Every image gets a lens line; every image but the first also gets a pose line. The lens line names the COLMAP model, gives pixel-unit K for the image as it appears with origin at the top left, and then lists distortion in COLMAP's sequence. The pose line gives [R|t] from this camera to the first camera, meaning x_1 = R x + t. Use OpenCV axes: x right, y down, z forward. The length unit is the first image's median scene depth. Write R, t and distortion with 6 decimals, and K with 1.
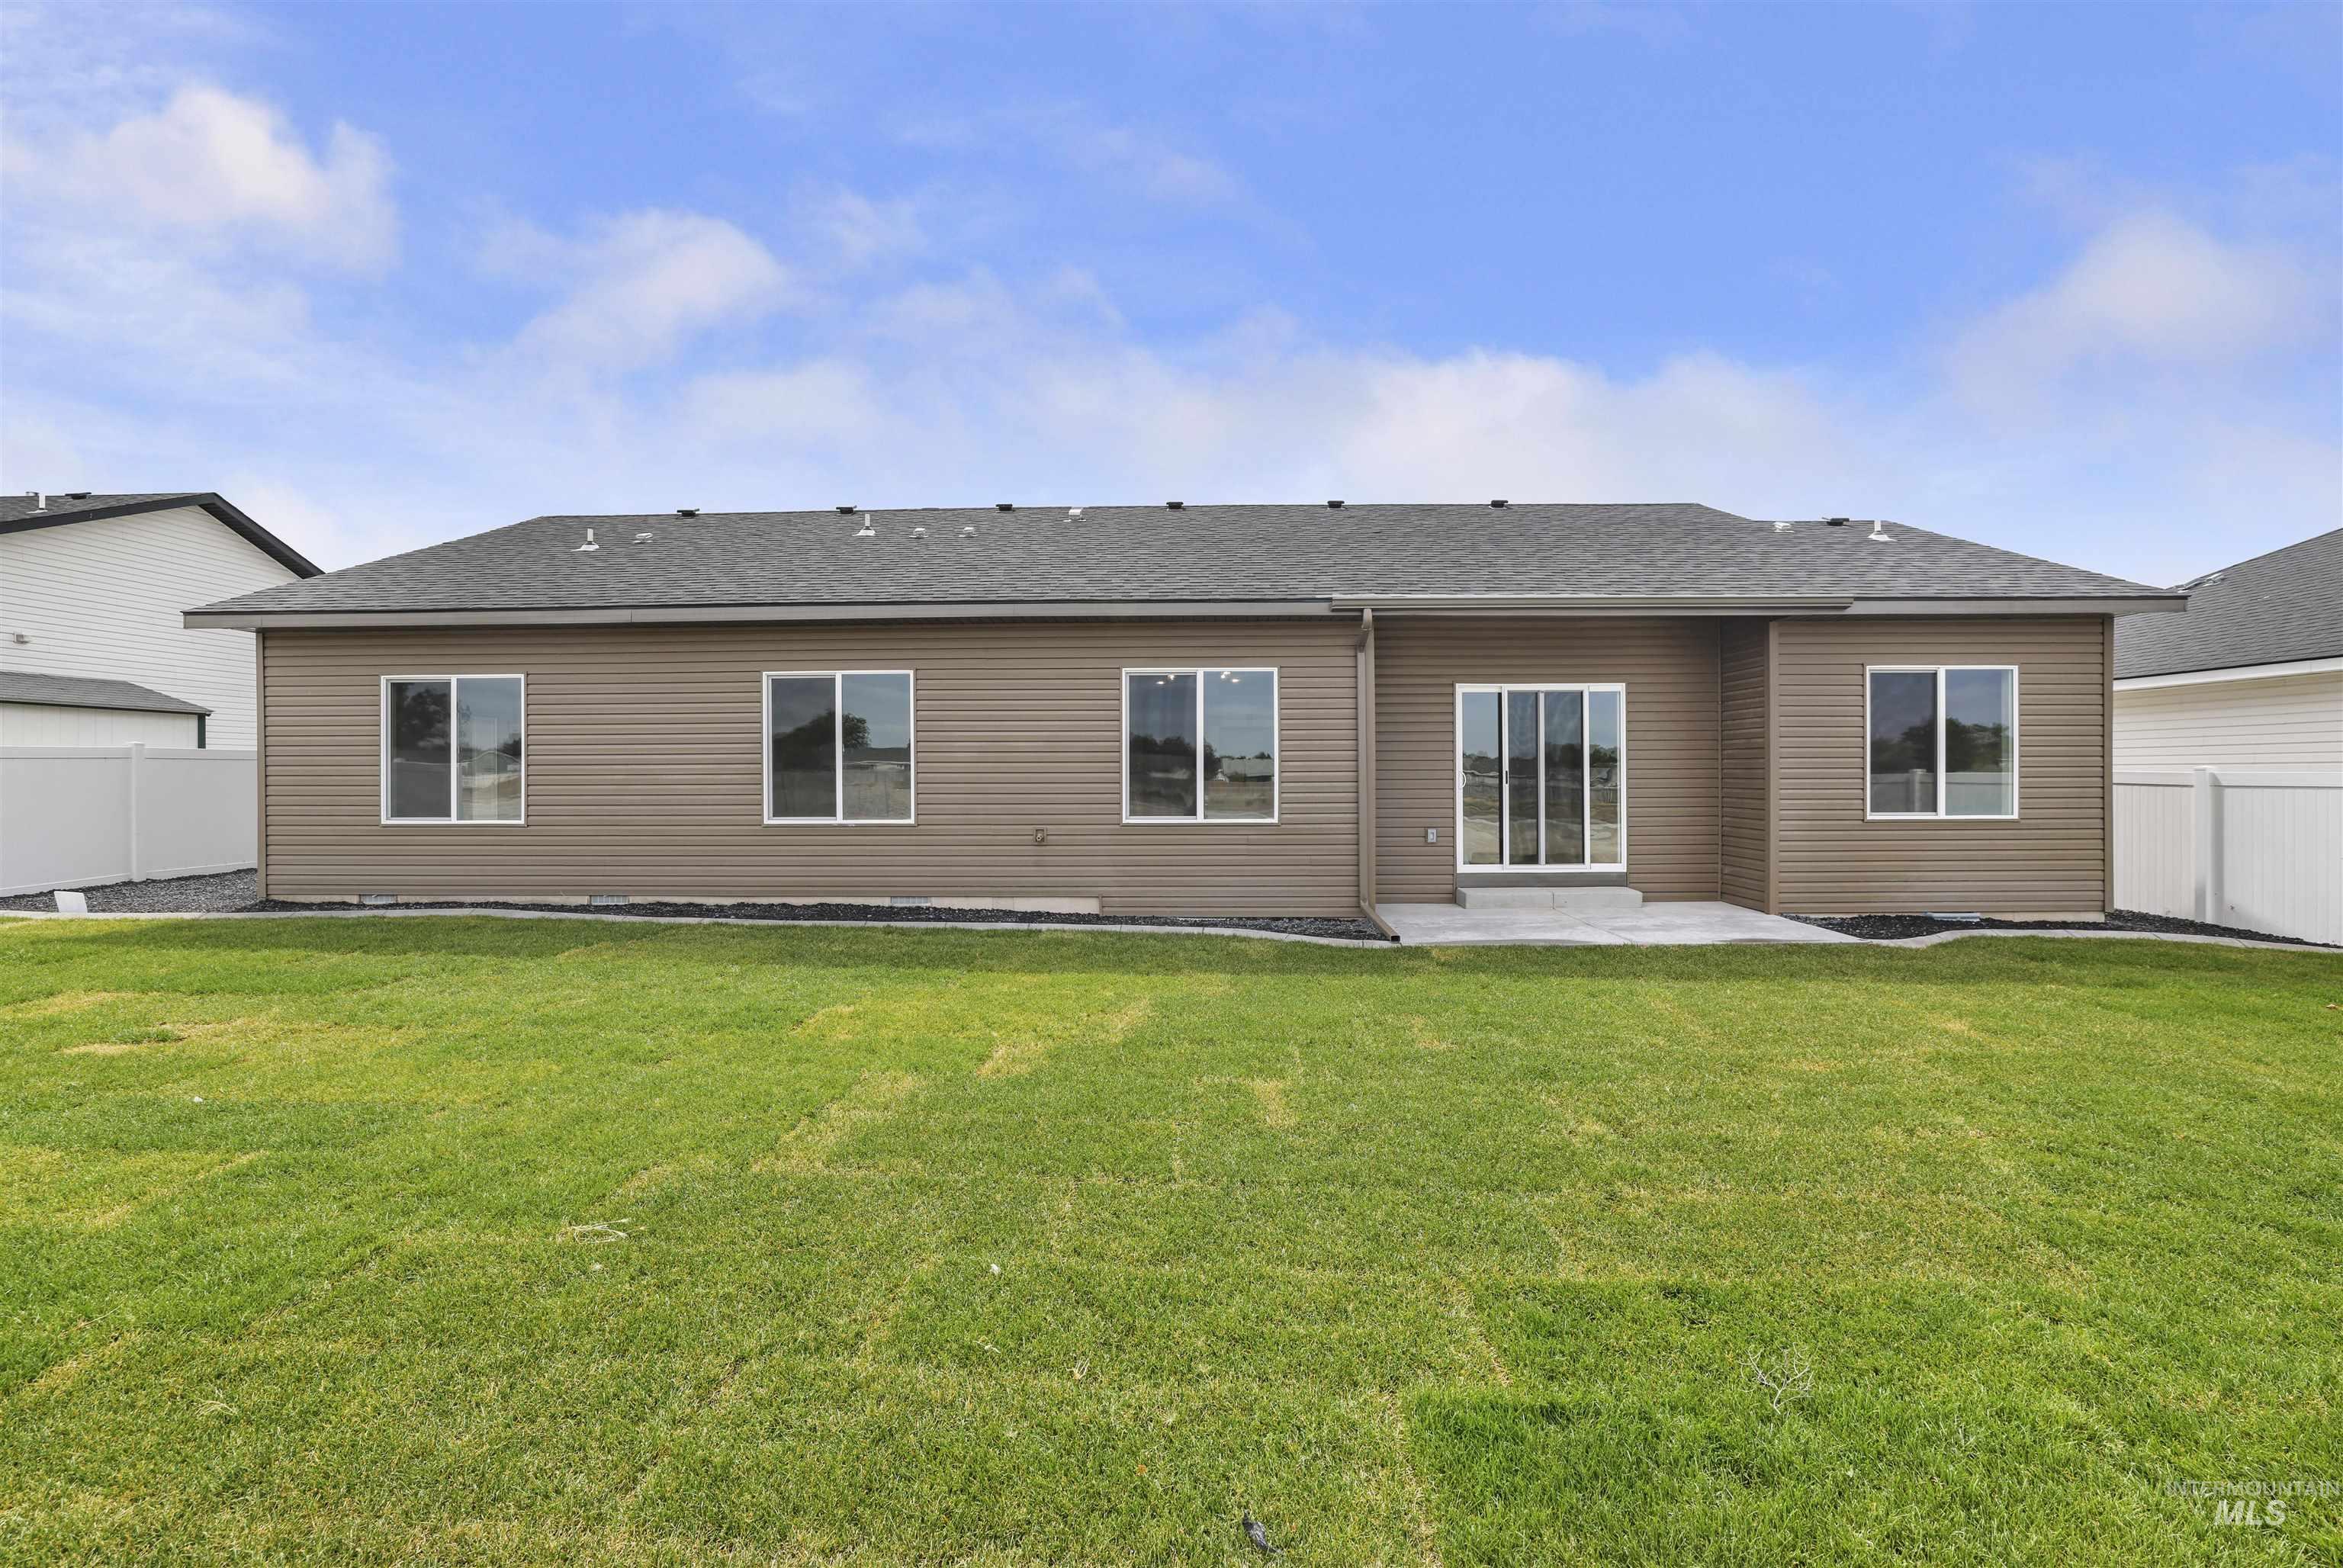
lens RADIAL K [[1023.5, 0, 1176.9], [0, 1023.5, 777.2], [0, 0, 1]] dist [-0.043676, 0.019729]
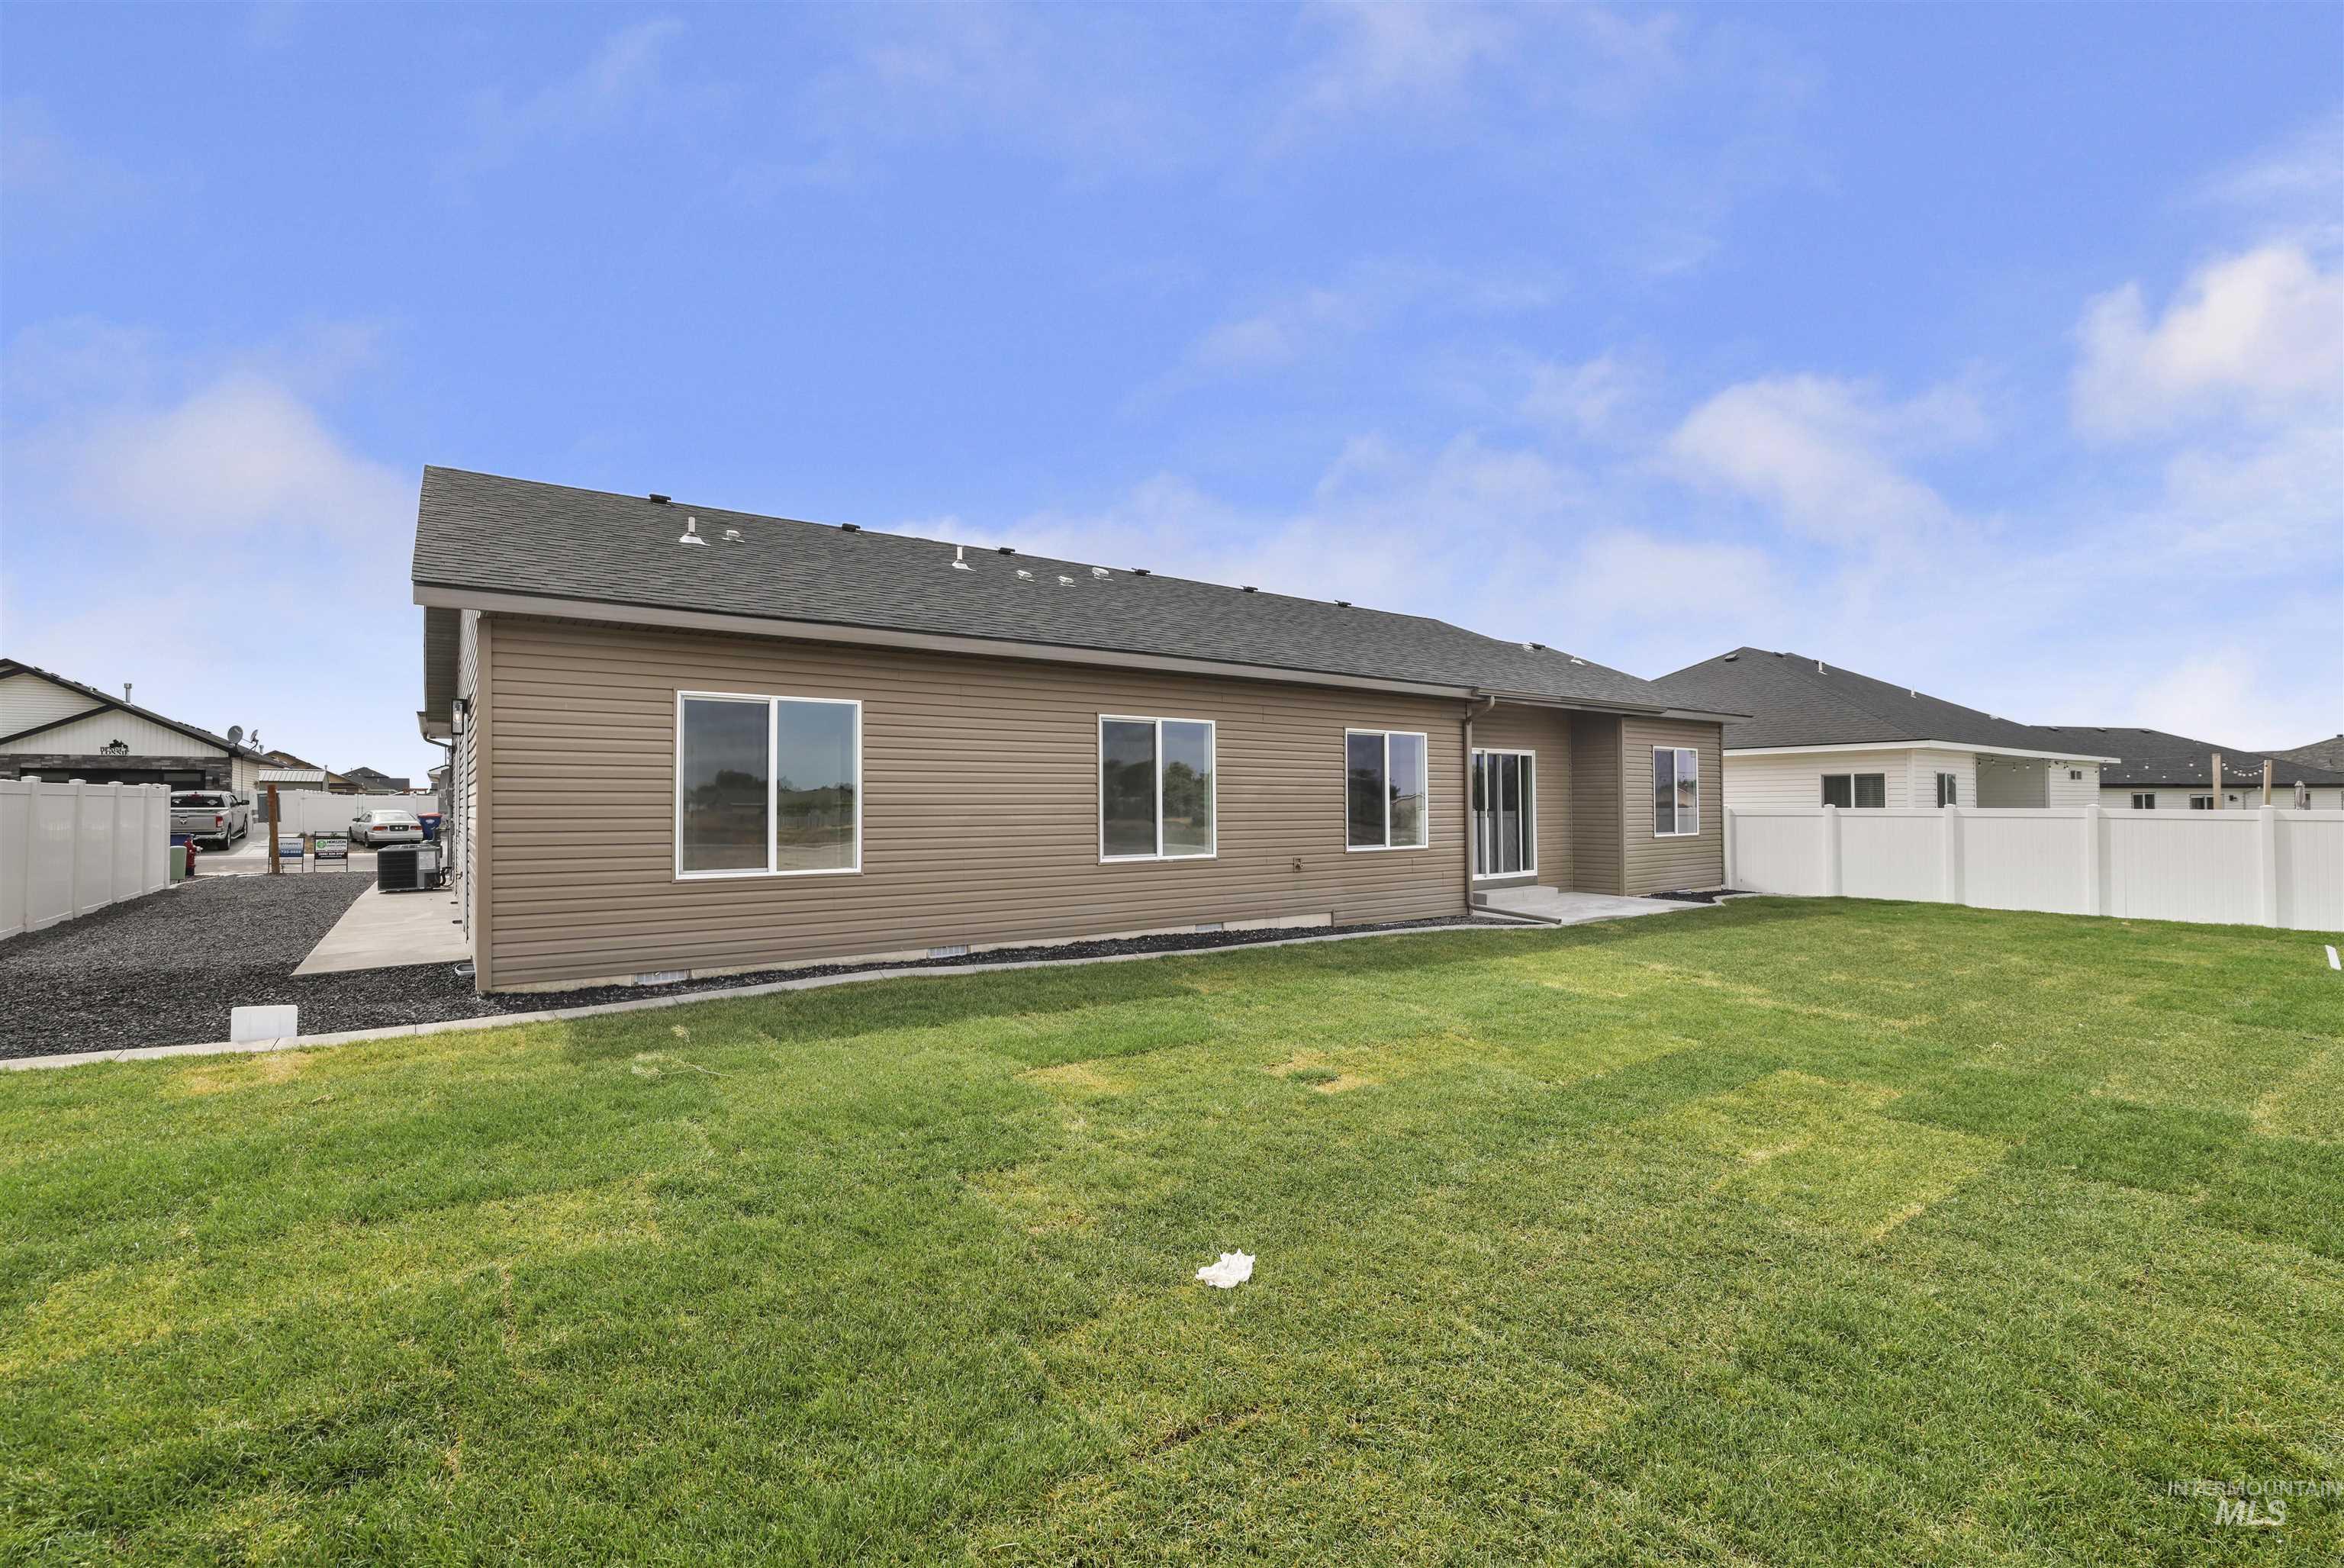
lens RADIAL K [[1024.0, 0, 1177.4], [0, 1024.0, 777.2], [0, 0, 1]] dist [-0.043676, 0.019729]
pose [[0.791742, 0.016751, 0.610626, -0.966218], [0.003175, 0.999498, -0.031535, -0.007050], [-0.610847, 0.026906, 0.791291, 0.132661]]
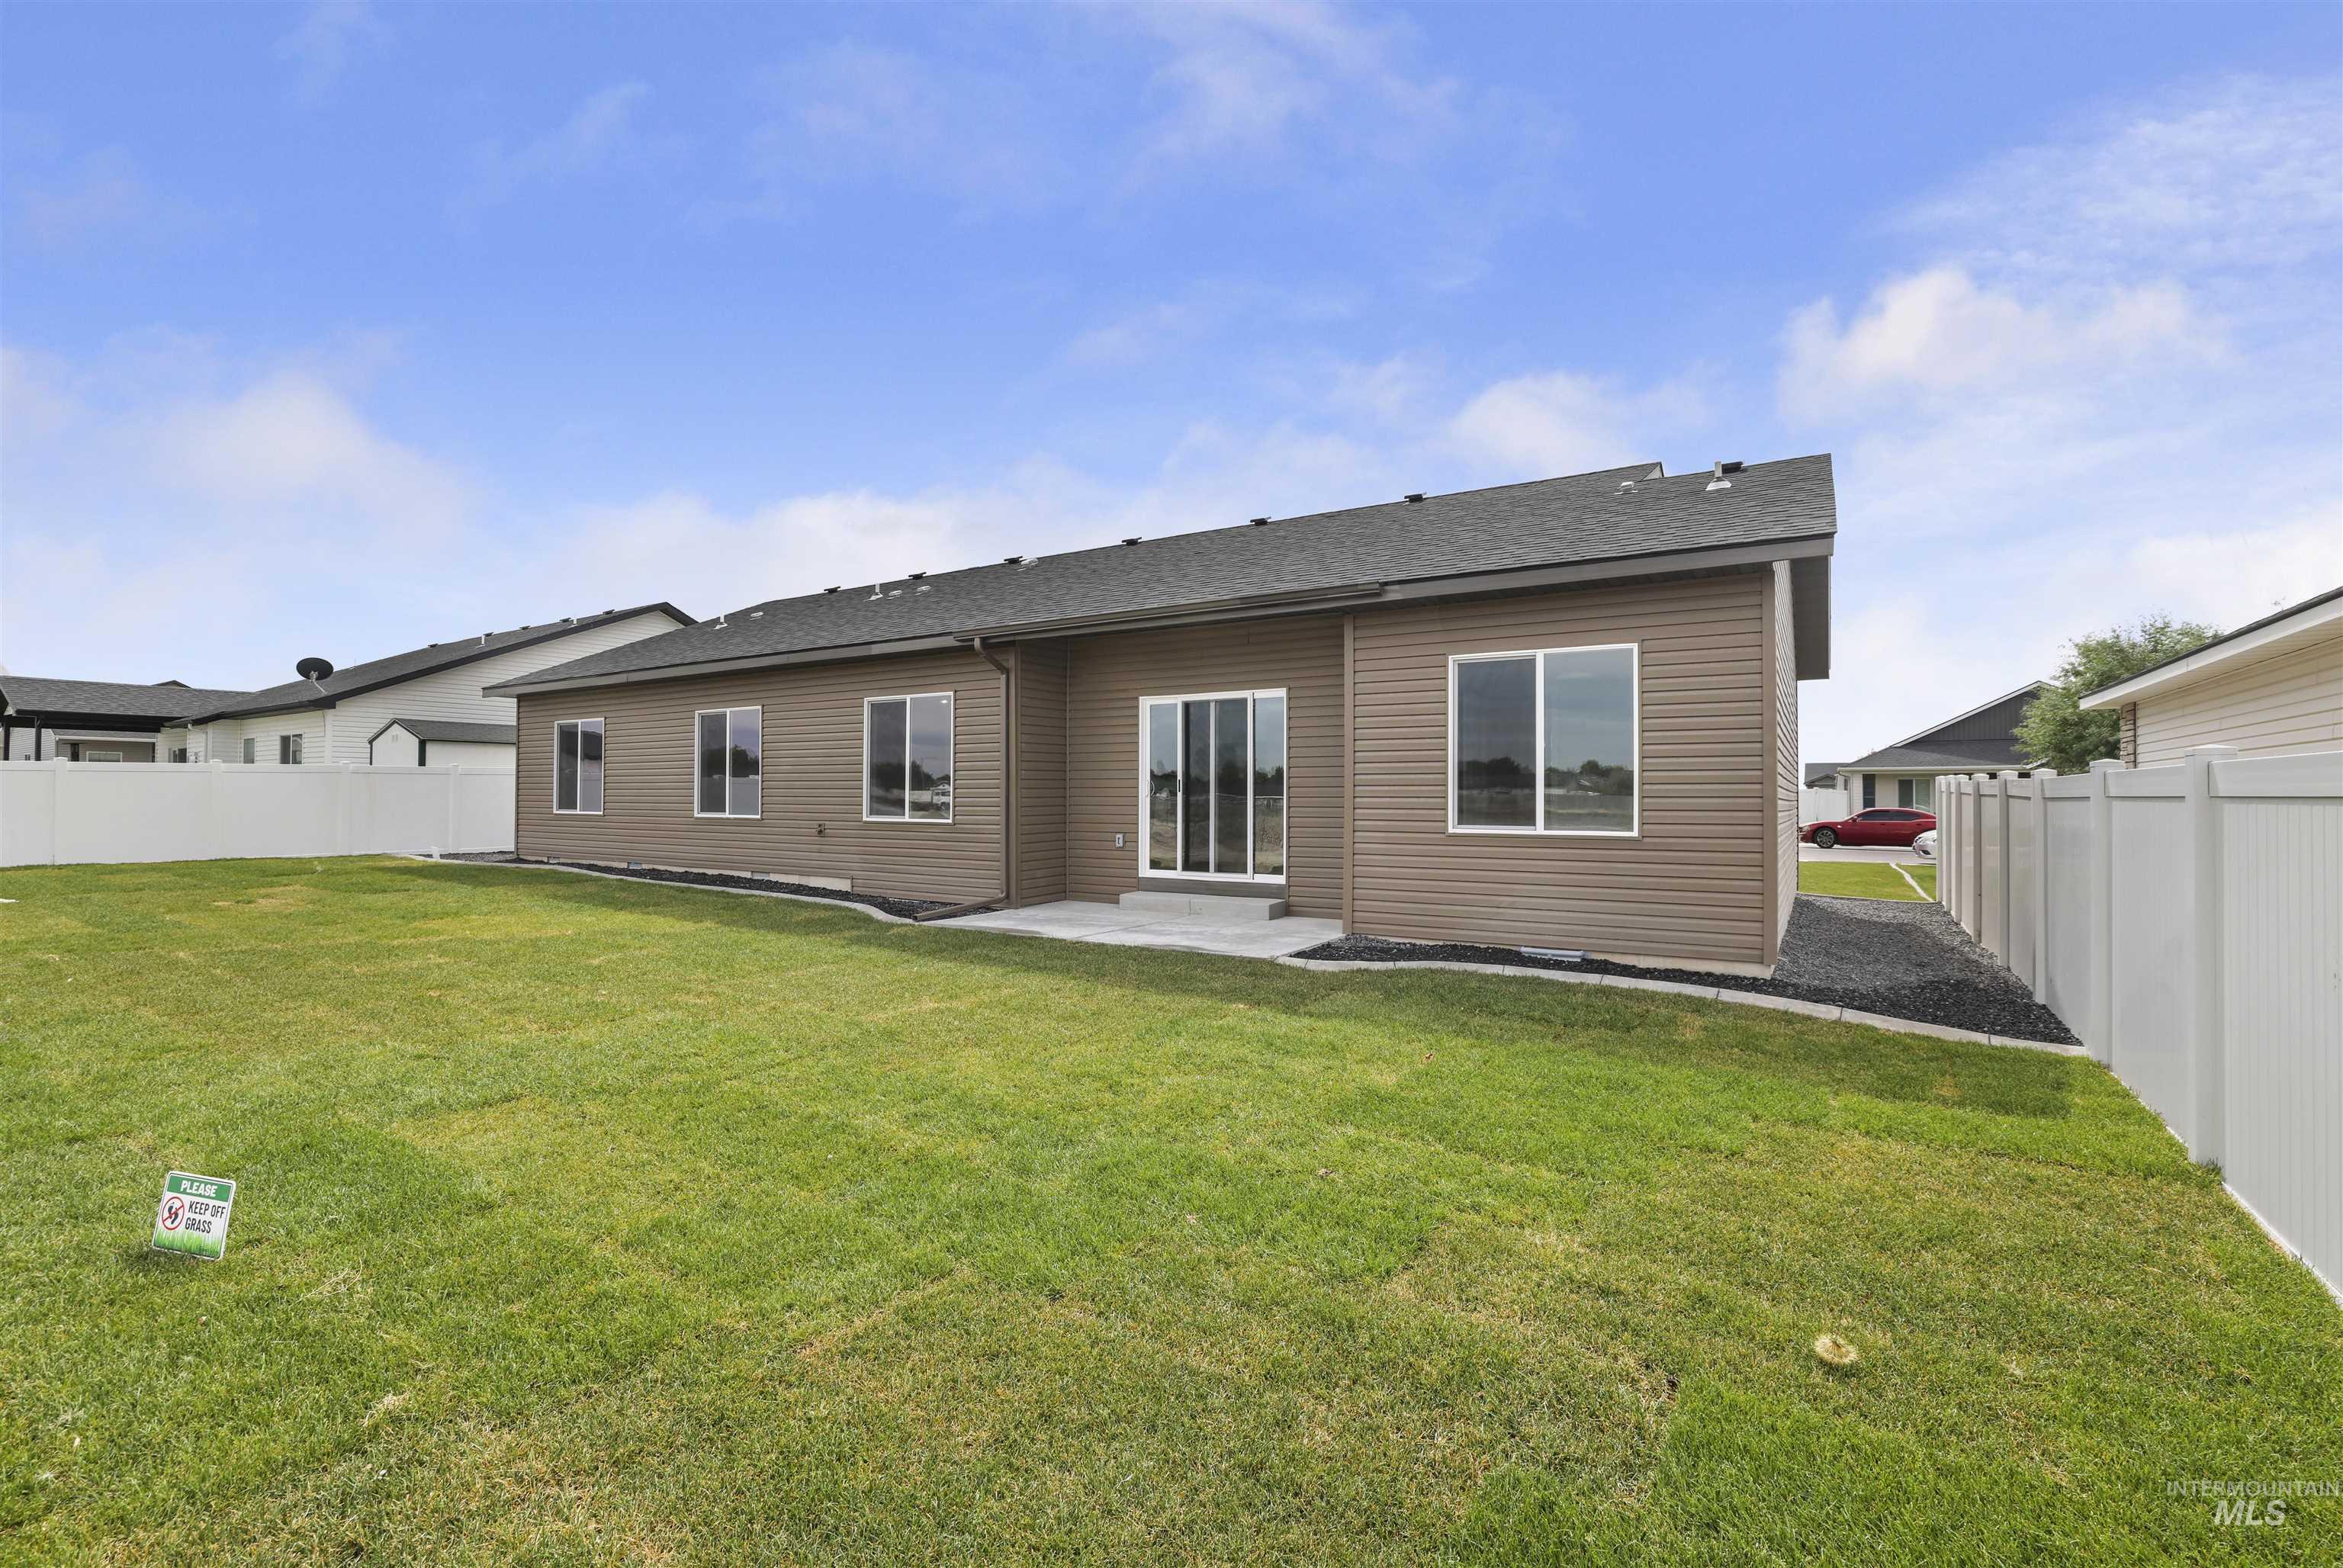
lens RADIAL K [[1023.5, 0, 1176.9], [0, 1023.5, 777.2], [0, 0, 1]] dist [-0.043676, 0.019729]
pose [[0.856200, -0.002439, -0.516639, 0.908297], [-0.005774, 0.999881, -0.014291, 0.006826], [0.516613, 0.015219, 0.856084, 0.124938]]
